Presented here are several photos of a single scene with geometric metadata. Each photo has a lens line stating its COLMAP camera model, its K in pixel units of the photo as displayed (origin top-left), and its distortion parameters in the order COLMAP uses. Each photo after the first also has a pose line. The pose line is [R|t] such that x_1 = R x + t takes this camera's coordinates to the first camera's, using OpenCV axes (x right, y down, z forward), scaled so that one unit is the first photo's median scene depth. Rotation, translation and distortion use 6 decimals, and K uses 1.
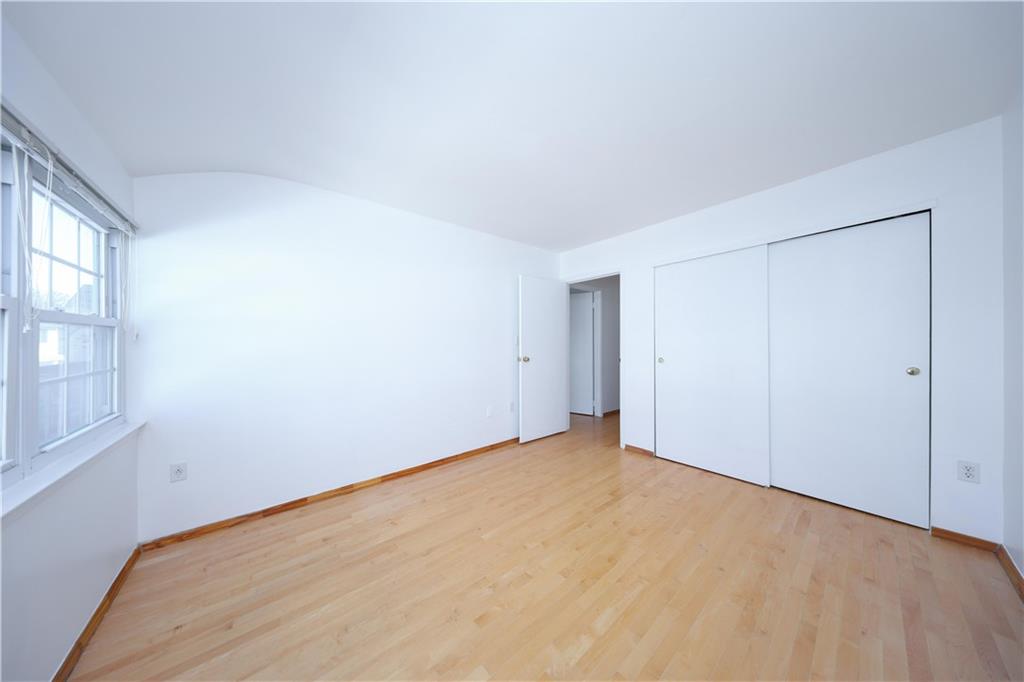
lens RADIAL K [[298.9, 0, 509.4], [0, 298.9, 346.8], [0, 0, 1]] dist [0.002262, -0.000428]
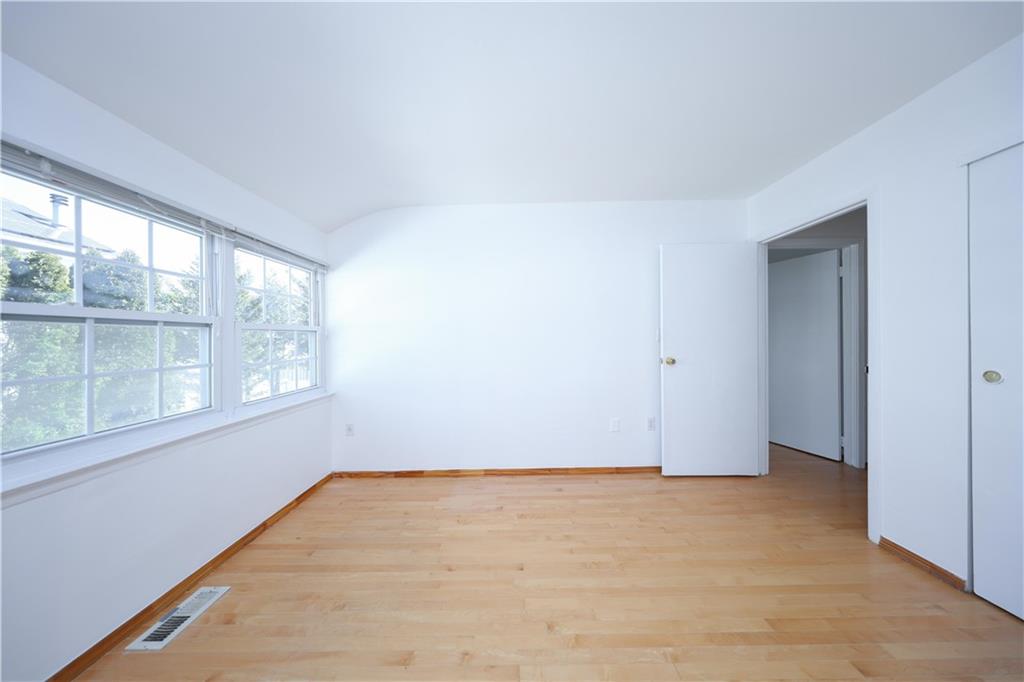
lens RADIAL K [[298.9, 0, 511.3], [0, 298.9, 343.2], [0, 0, 1]] dist [0.002262, -0.000428]
pose [[0.769408, 0.003688, -0.638747, 0.272141], [-0.000675, 0.999987, 0.004962, -0.005414], [0.638757, -0.003387, 0.769401, 0.248681]]
